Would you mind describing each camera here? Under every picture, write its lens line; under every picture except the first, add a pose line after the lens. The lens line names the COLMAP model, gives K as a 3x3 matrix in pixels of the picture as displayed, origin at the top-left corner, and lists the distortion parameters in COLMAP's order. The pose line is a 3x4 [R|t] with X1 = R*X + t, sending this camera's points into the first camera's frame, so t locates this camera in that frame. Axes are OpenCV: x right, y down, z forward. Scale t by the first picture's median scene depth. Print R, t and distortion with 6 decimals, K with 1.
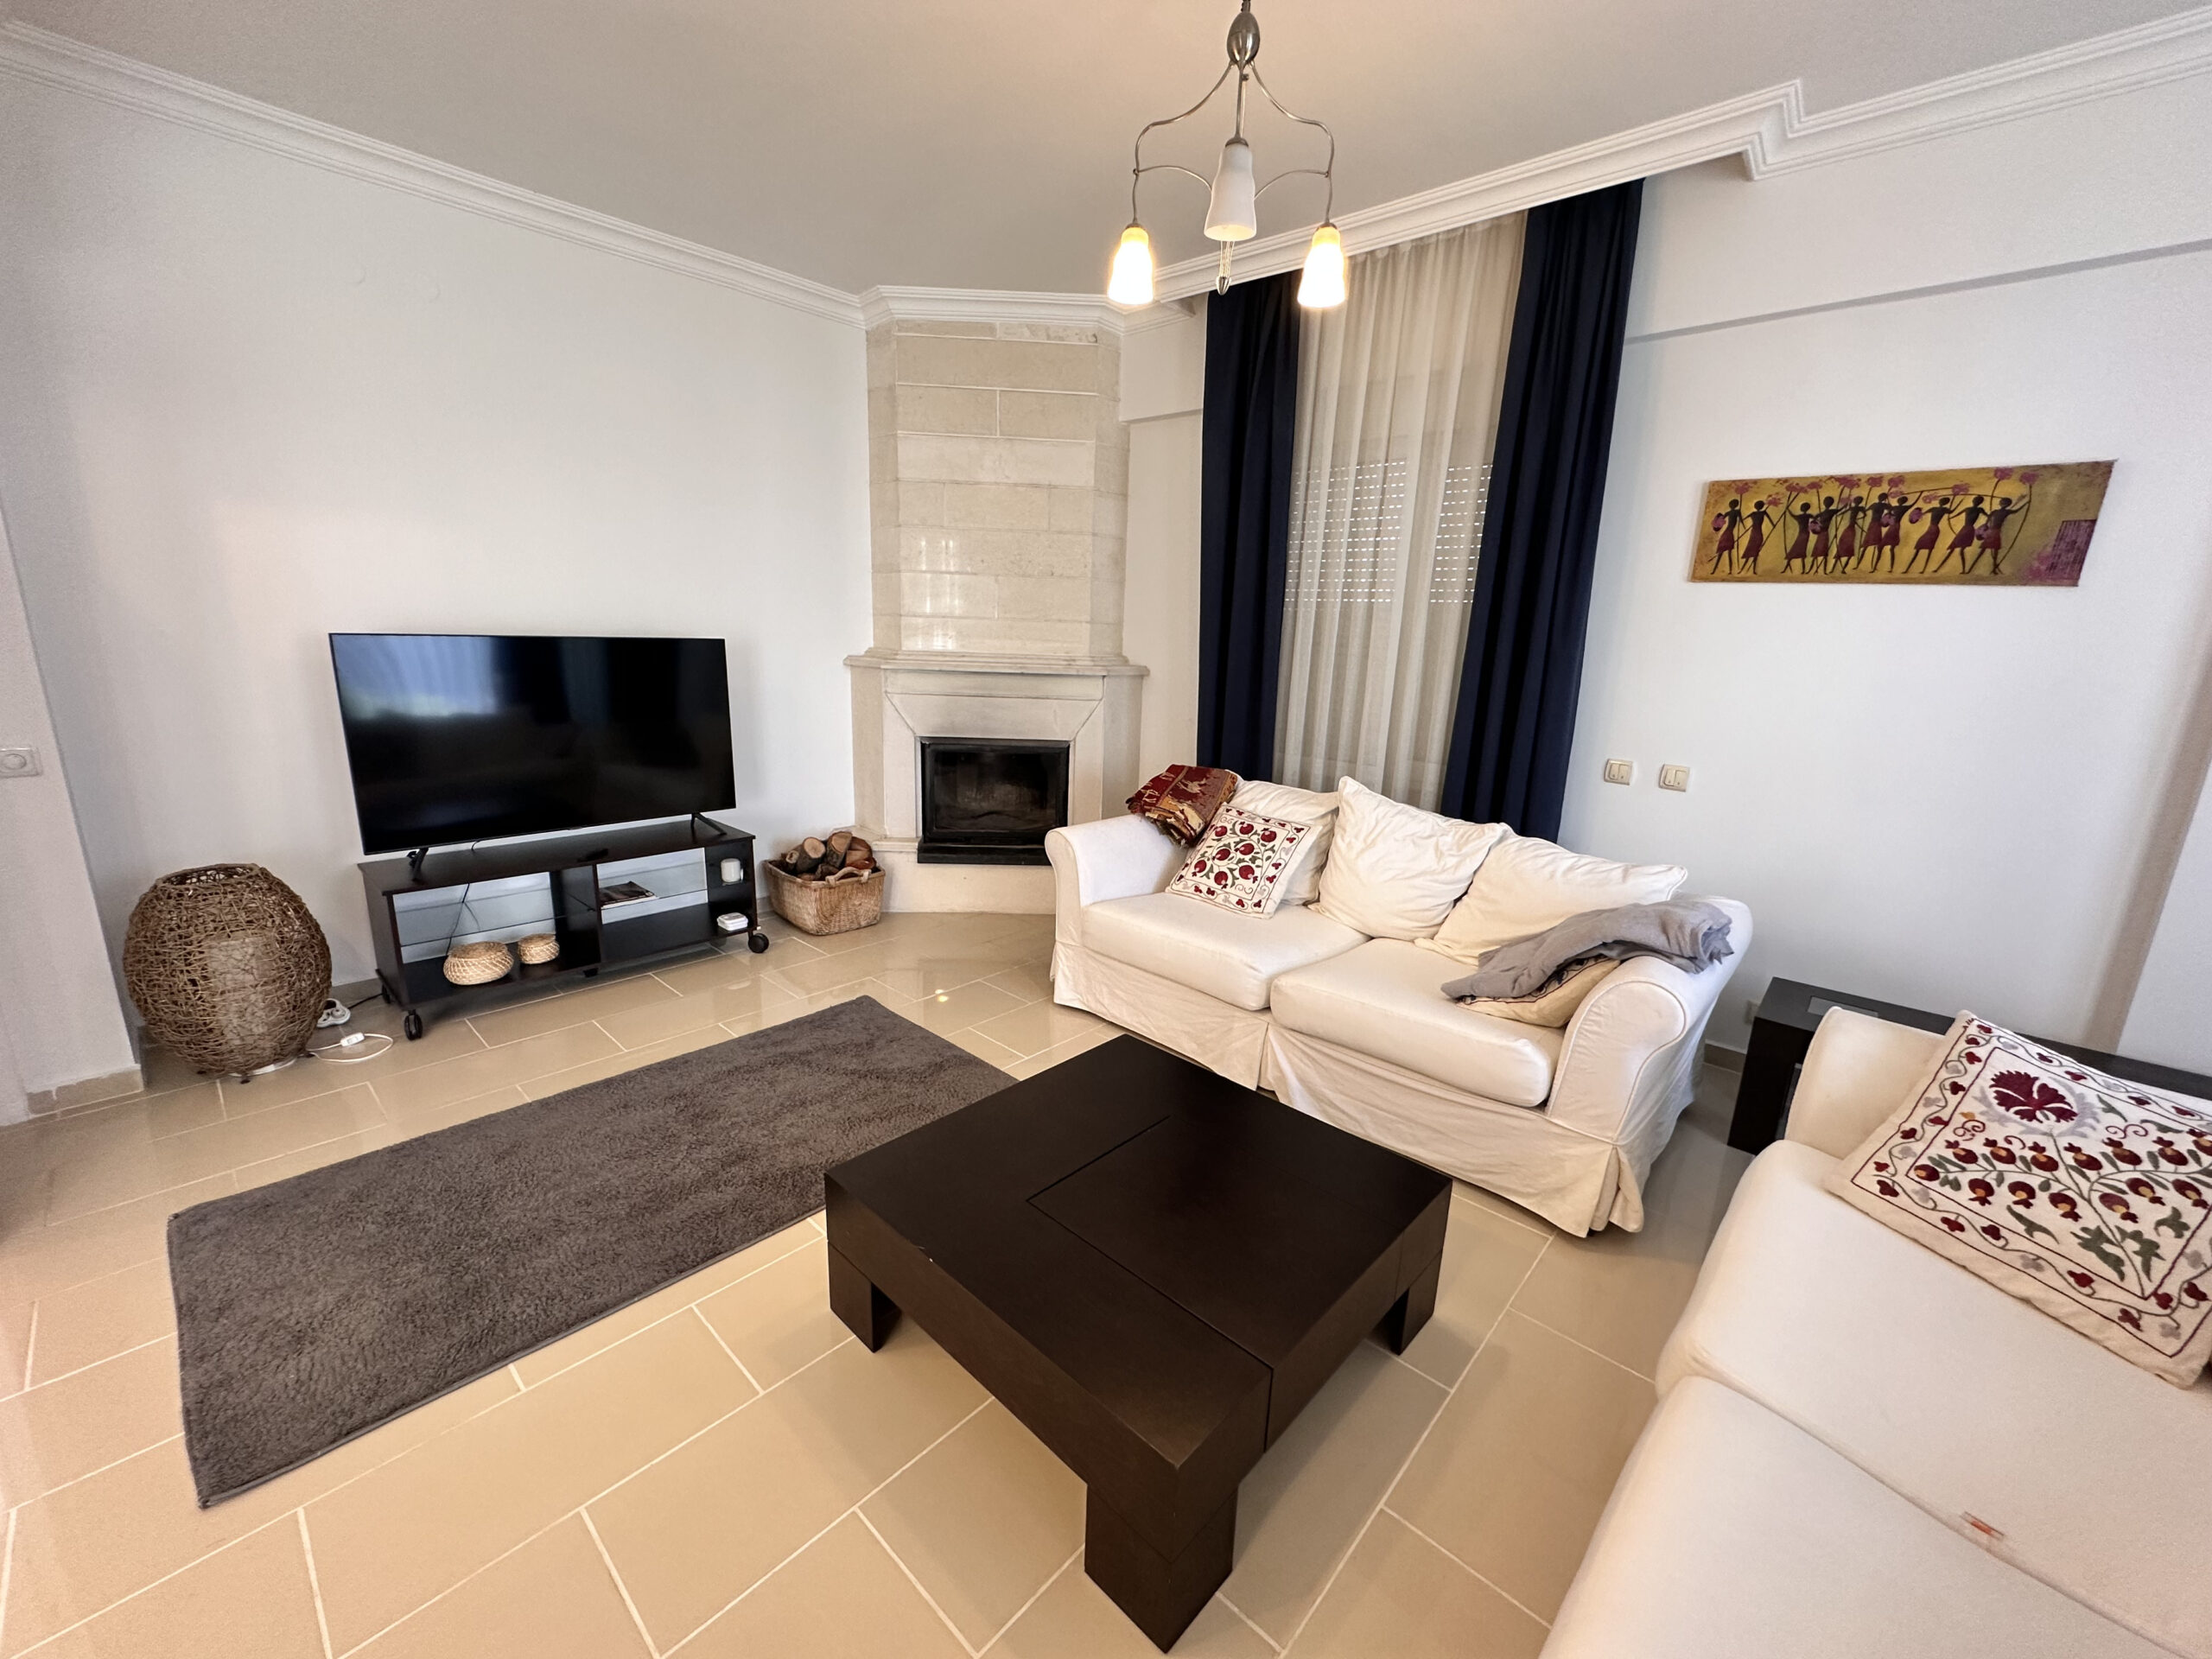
lens RADIAL K [[886.1, 0, 1098.2], [0, 886.1, 826.8], [0, 0, 1]] dist [-0.000262, -0.000271]
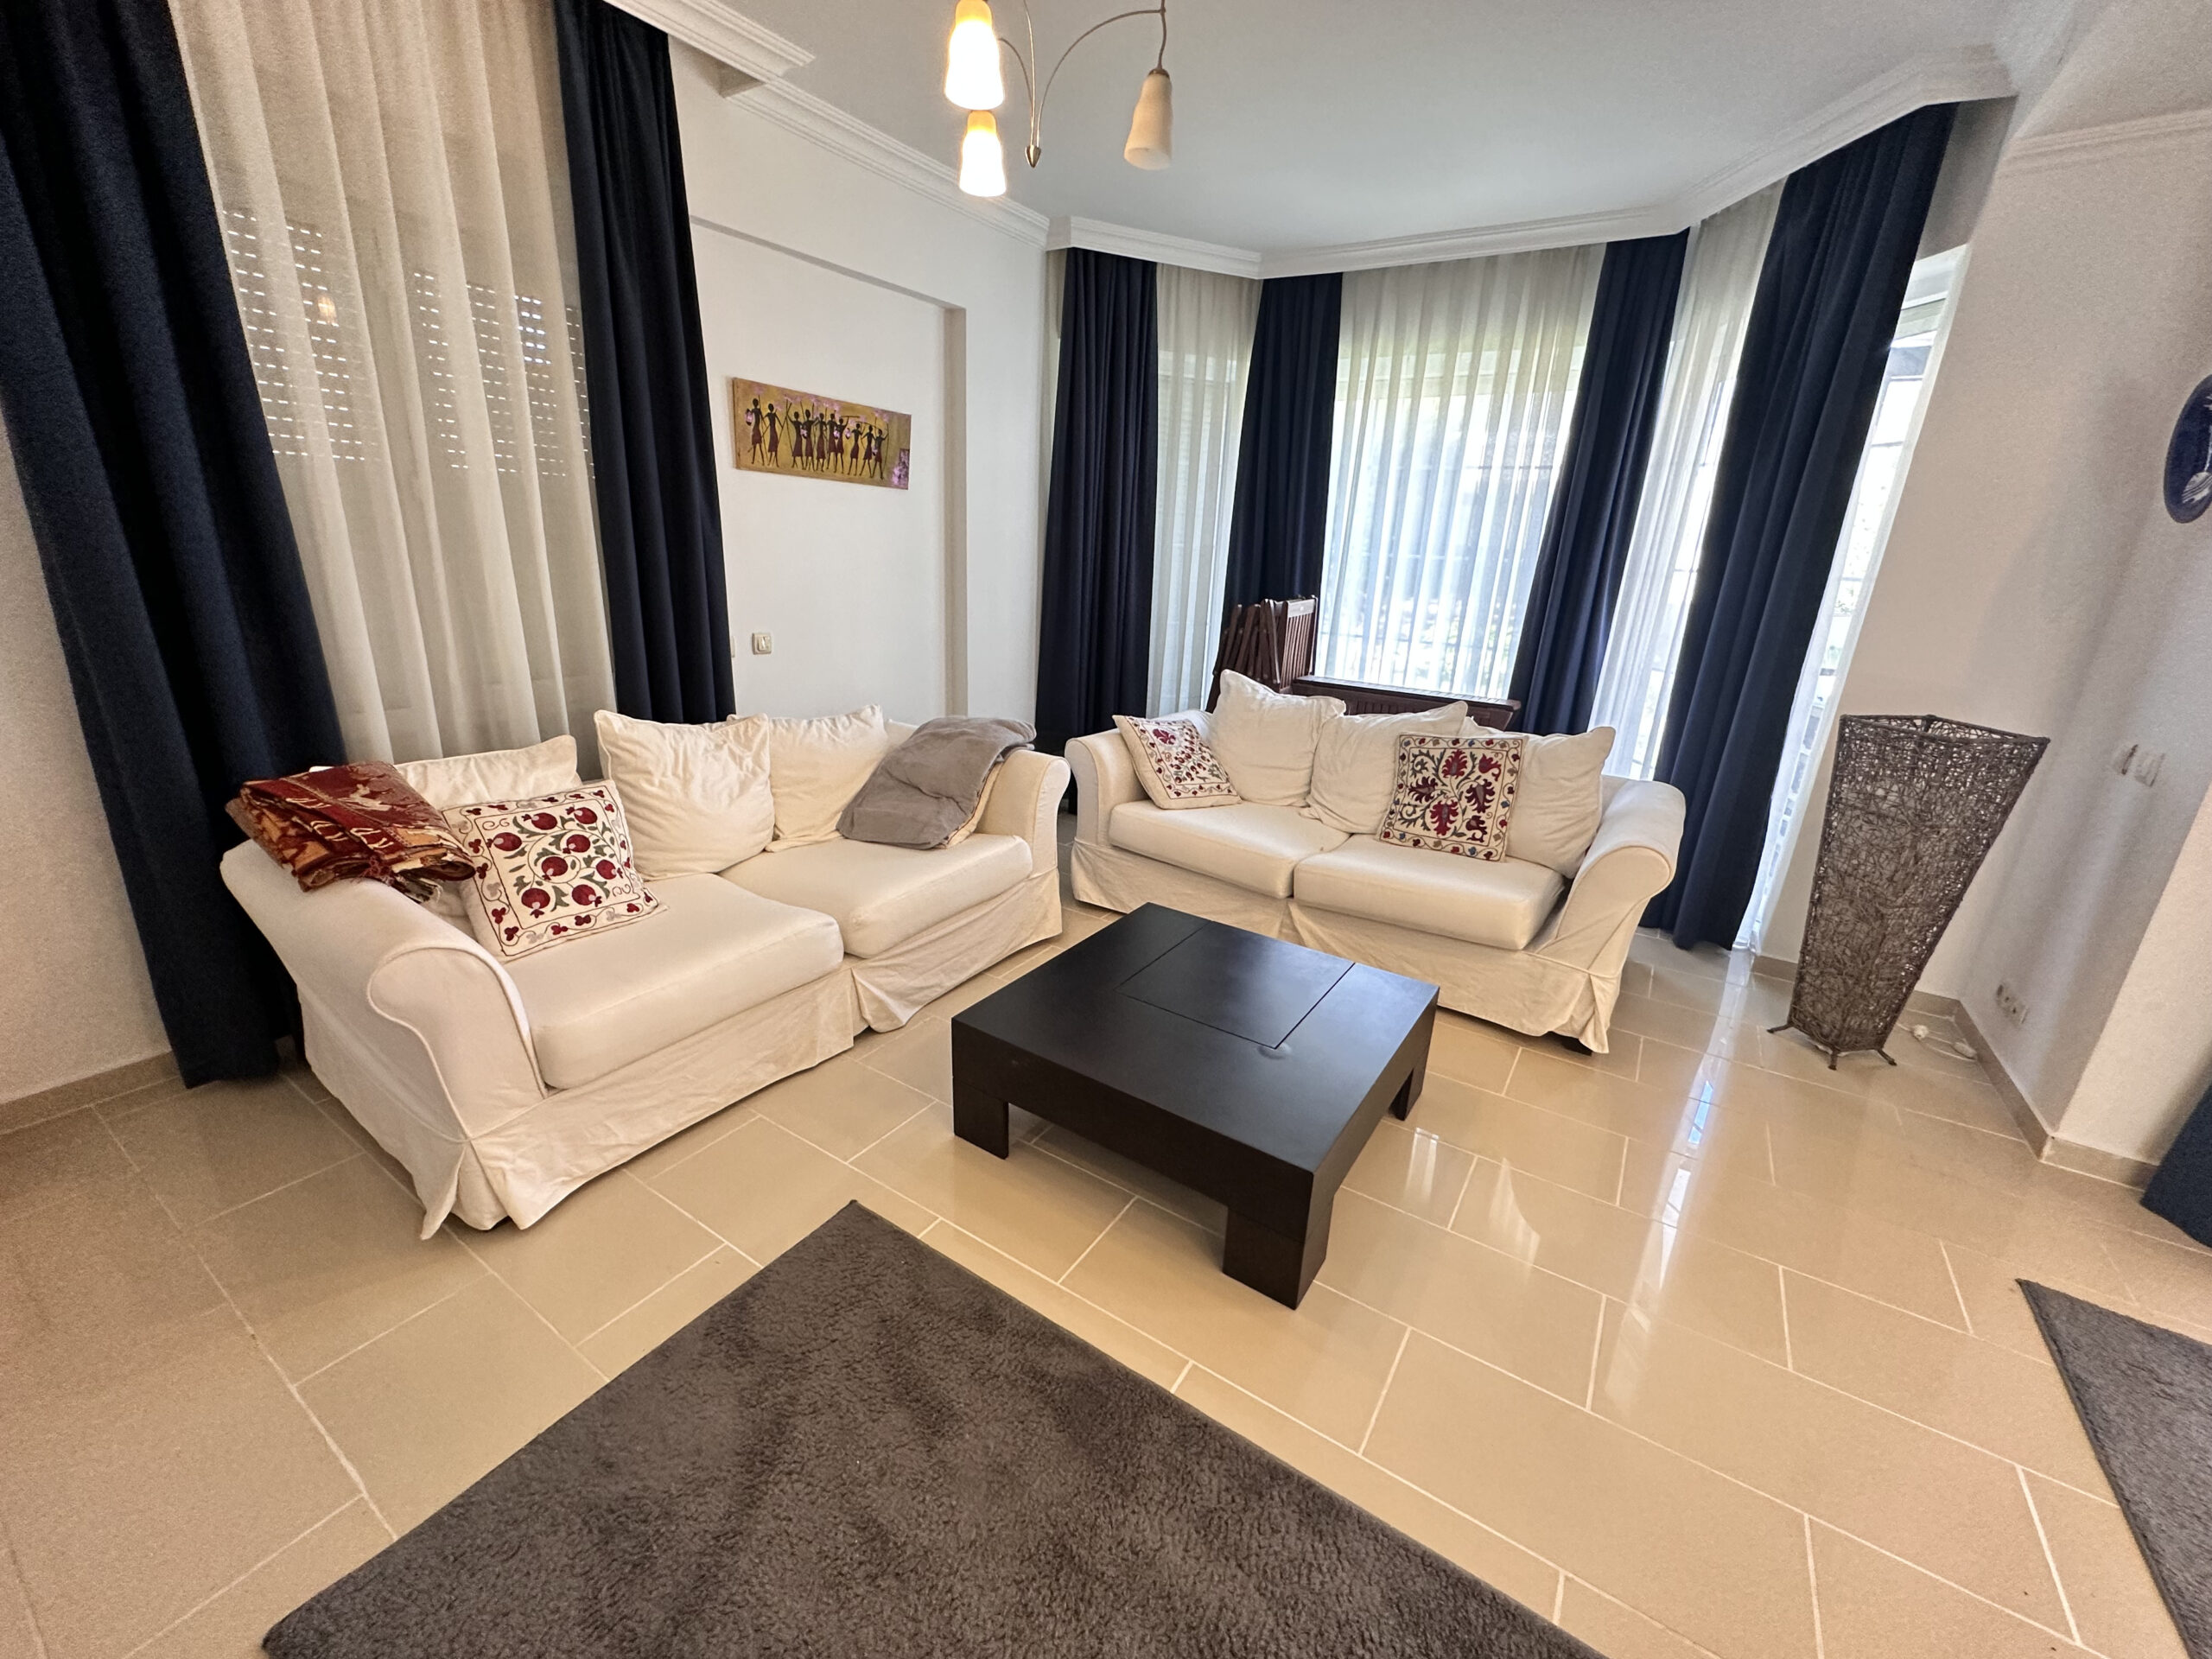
lens RADIAL K [[886.1, 0, 1102.8], [0, 886.1, 826.7], [0, 0, 1]] dist [-0.000262, -0.000271]
pose [[-0.162991, -0.344582, 0.924498, -0.661945], [0.176087, 0.911825, 0.370902, -0.212148], [-0.970787, 0.223246, -0.087943, 0.803822]]
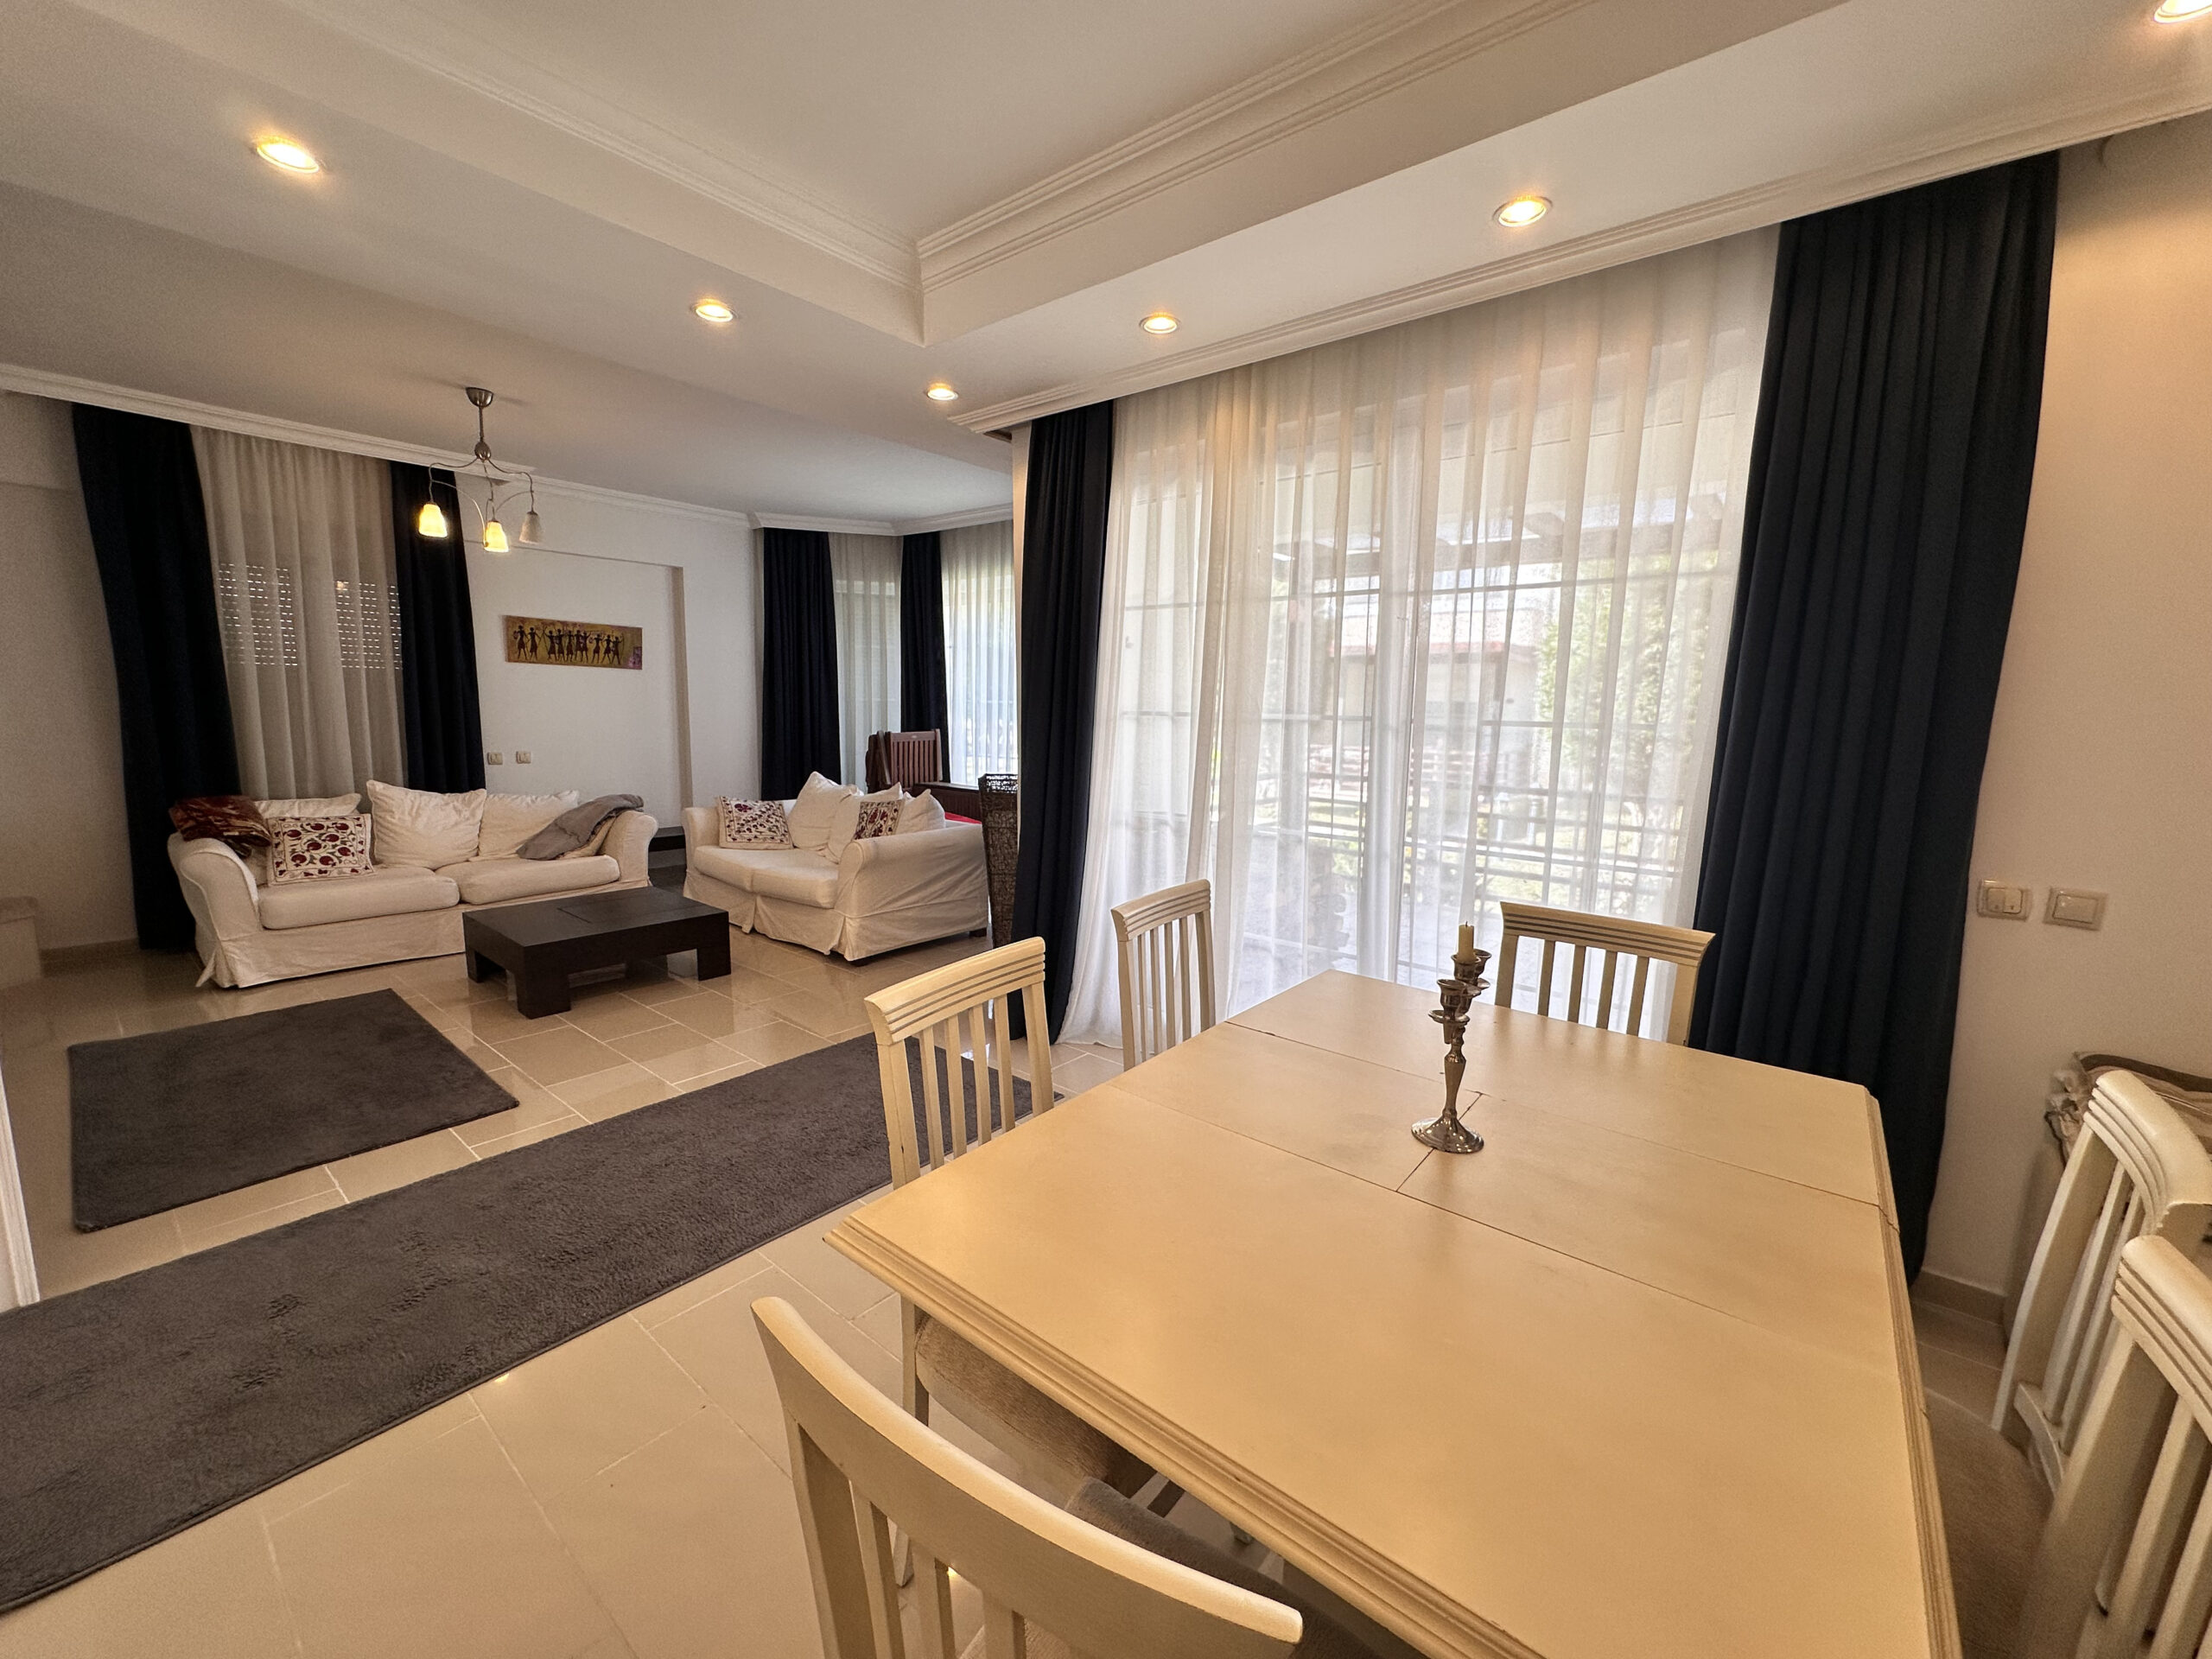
lens RADIAL K [[886.1, 0, 1109.0], [0, 886.1, 827.8], [0, 0, 1]] dist [-0.000262, -0.000271]
pose [[-0.056356, -0.174775, 0.982994, -1.623864], [0.204823, 0.961594, 0.182713, 0.005357], [-0.977175, 0.211637, -0.018393, -0.269544]]
